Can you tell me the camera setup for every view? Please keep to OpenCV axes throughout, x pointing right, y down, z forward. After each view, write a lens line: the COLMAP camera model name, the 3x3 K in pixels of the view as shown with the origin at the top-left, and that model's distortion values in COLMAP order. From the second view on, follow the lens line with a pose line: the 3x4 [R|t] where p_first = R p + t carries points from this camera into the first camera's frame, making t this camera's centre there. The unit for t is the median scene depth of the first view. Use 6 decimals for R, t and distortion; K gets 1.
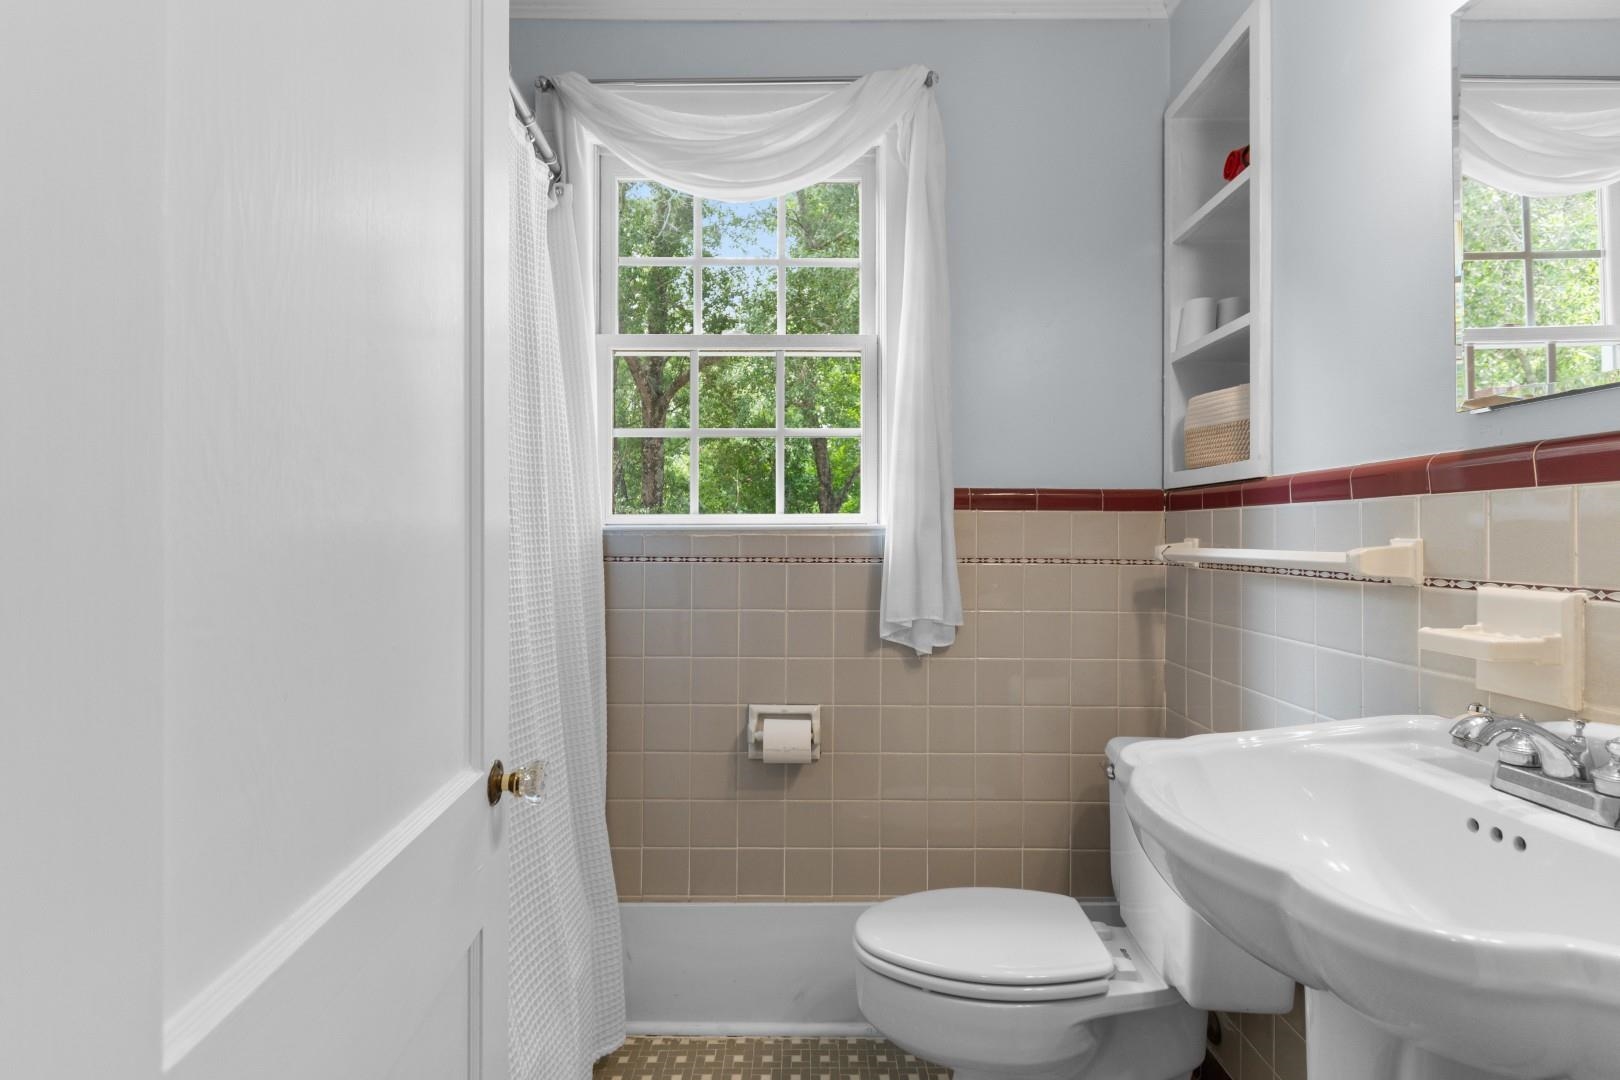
lens RADIAL K [[807.6, 0, 808.8], [0, 807.6, 539.6], [0, 0, 1]] dist [0.007112, -0.003167]
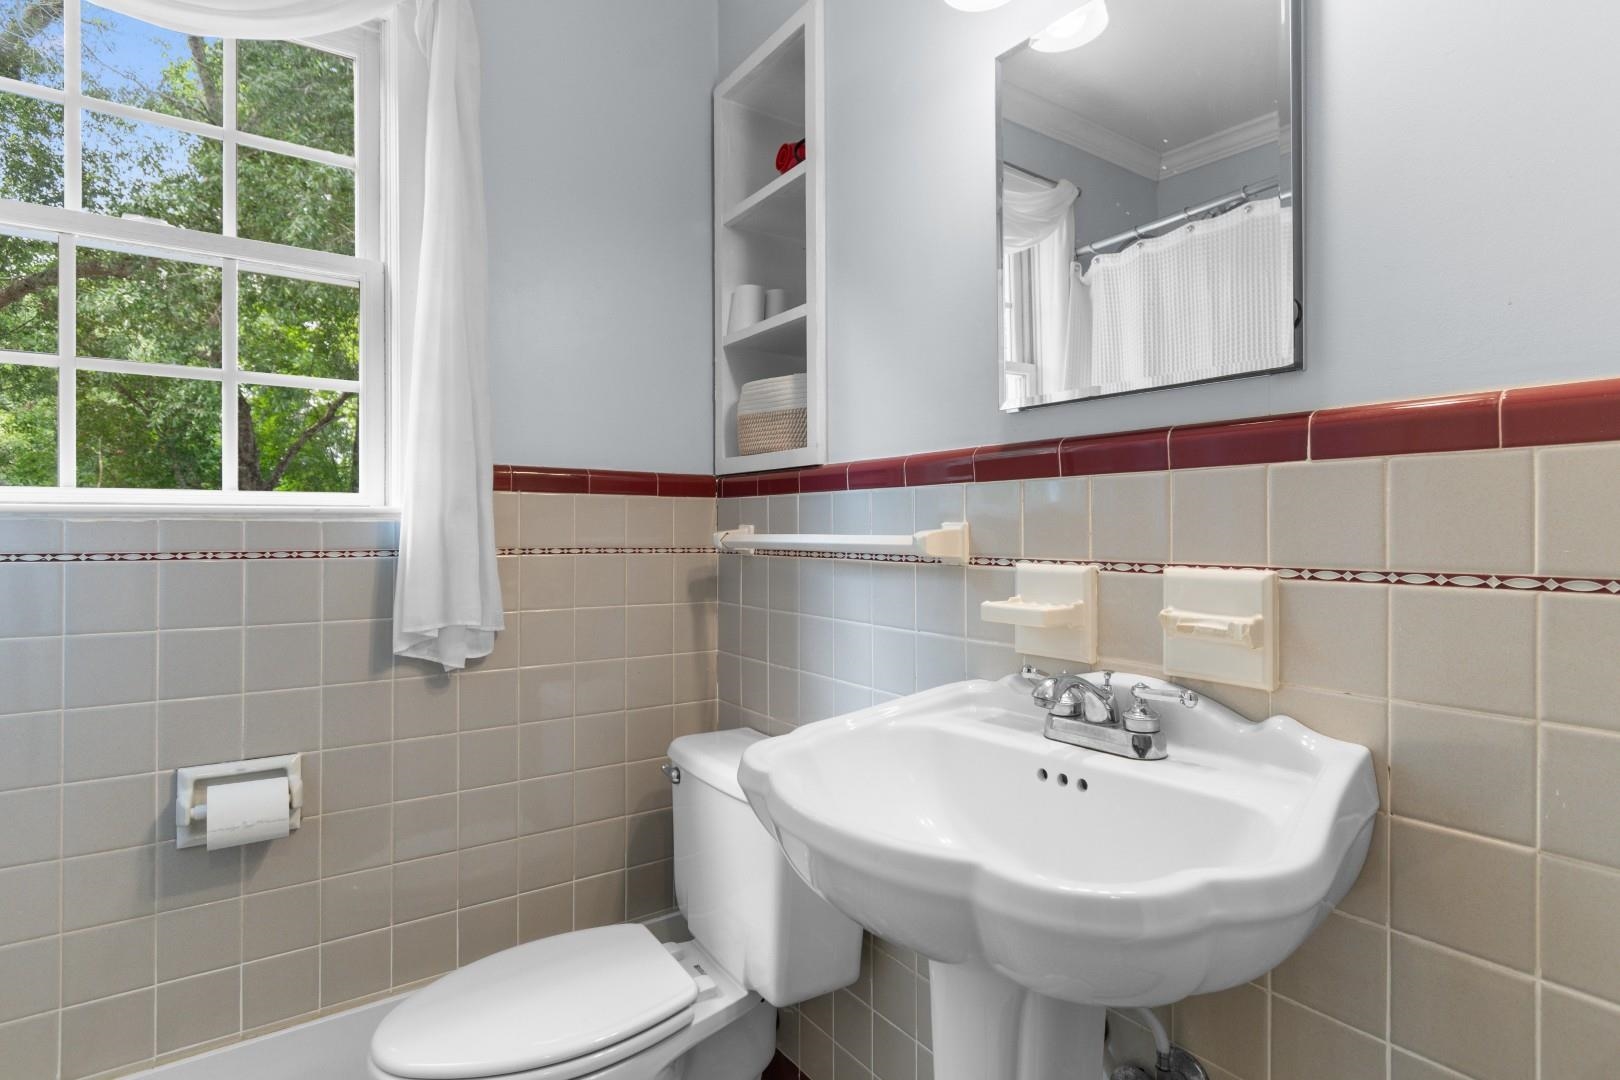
lens RADIAL K [[831.8, 0, 814.0], [0, 831.8, 529.9], [0, 0, 1]] dist [0.008813, -0.005369]
pose [[0.809747, -0.001136, 0.586778, -0.054667], [0.004024, 0.999985, -0.003618, 0.007929], [-0.586765, 0.005291, 0.809740, 0.121009]]
